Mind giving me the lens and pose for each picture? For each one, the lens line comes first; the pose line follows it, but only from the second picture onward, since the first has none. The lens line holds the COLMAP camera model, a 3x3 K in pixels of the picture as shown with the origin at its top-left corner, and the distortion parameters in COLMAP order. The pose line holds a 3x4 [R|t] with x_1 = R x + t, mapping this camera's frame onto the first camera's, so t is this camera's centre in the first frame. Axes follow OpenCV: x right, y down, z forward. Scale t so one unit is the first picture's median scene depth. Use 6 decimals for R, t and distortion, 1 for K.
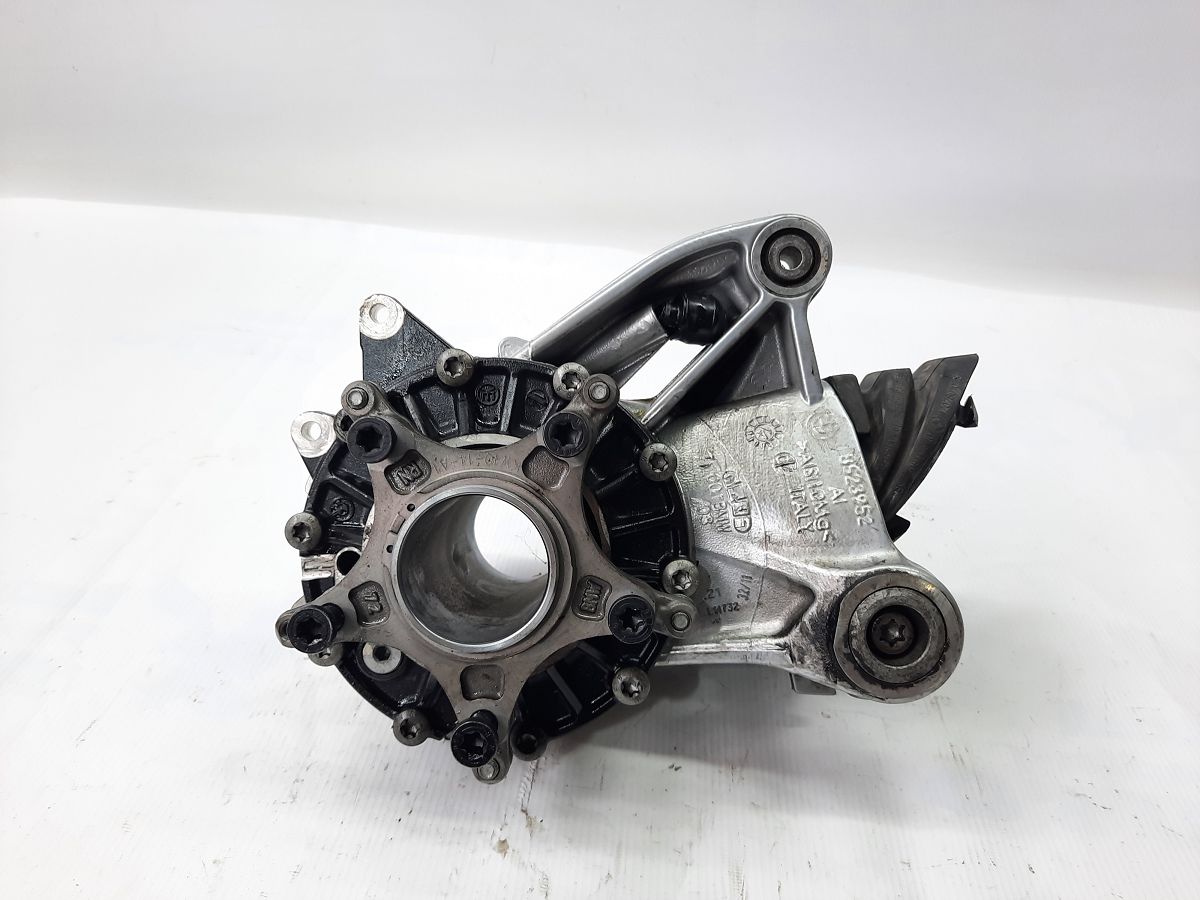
lens RADIAL K [[889.8, 0, 601.8], [0, 889.8, 459.4], [0, 0, 1]] dist [0.003865, -0.033850]
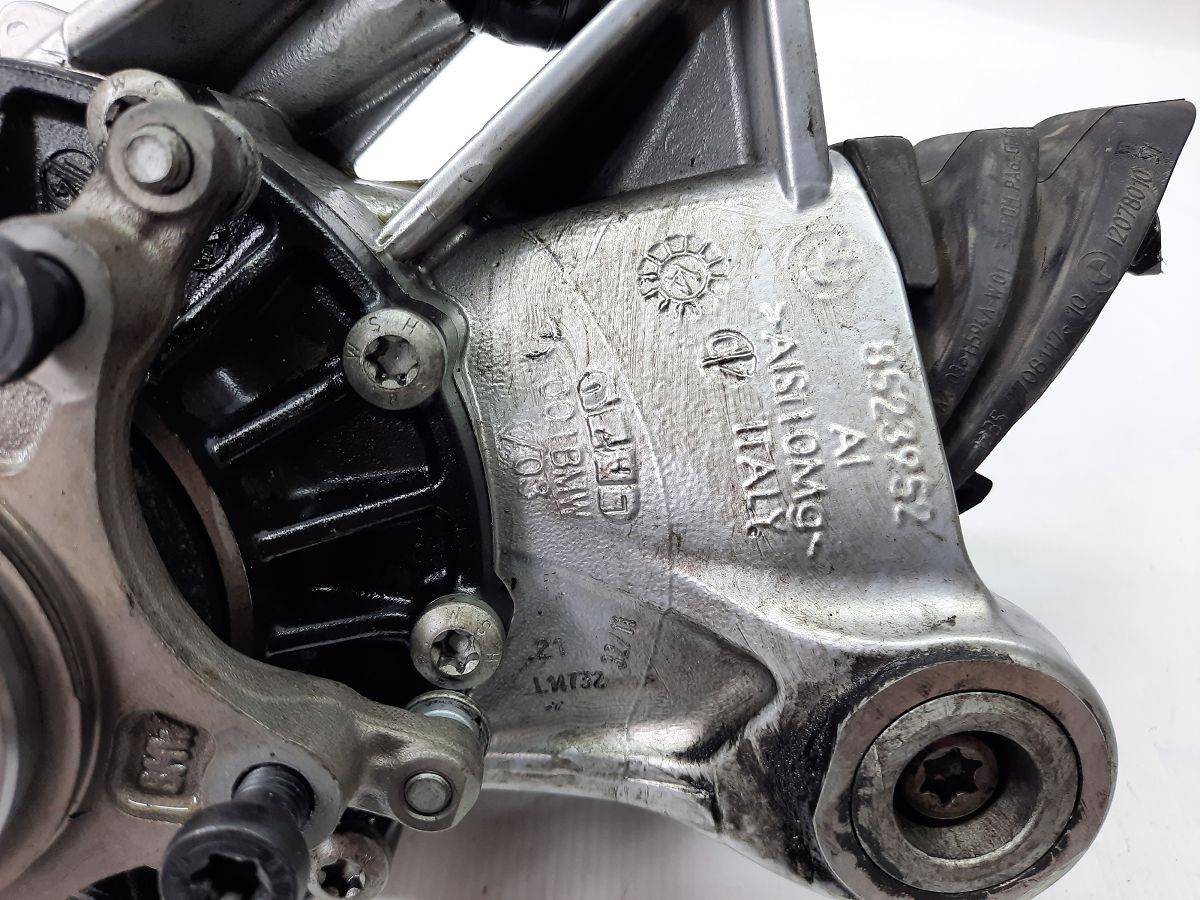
lens RADIAL K [[889.8, 0, 606.3], [0, 889.8, 455.0], [0, 0, 1]] dist [0.003865, -0.033850]
pose [[0.998126, 0.014864, 0.059359, 0.129654], [-0.028497, 0.971350, 0.235937, -0.048489], [-0.054152, -0.237187, 0.969954, 0.610400]]
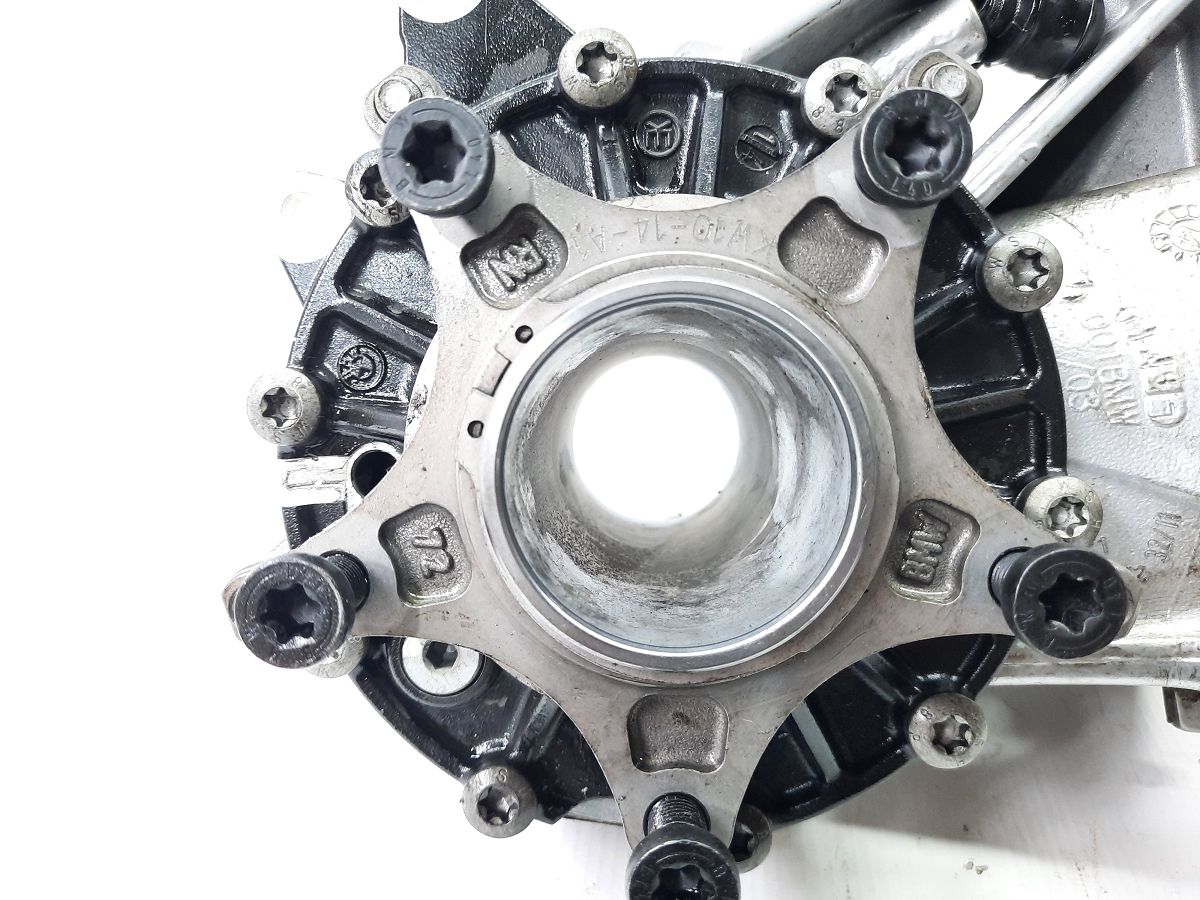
lens RADIAL K [[889.8, 0, 597.2], [0, 889.8, 473.1], [0, 0, 1]] dist [0.003865, -0.033850]
pose [[0.999756, 0.016993, -0.014112, -0.154156], [-0.016166, 0.998255, 0.056788, 0.086620], [0.015053, -0.056546, 0.998287, 0.507989]]
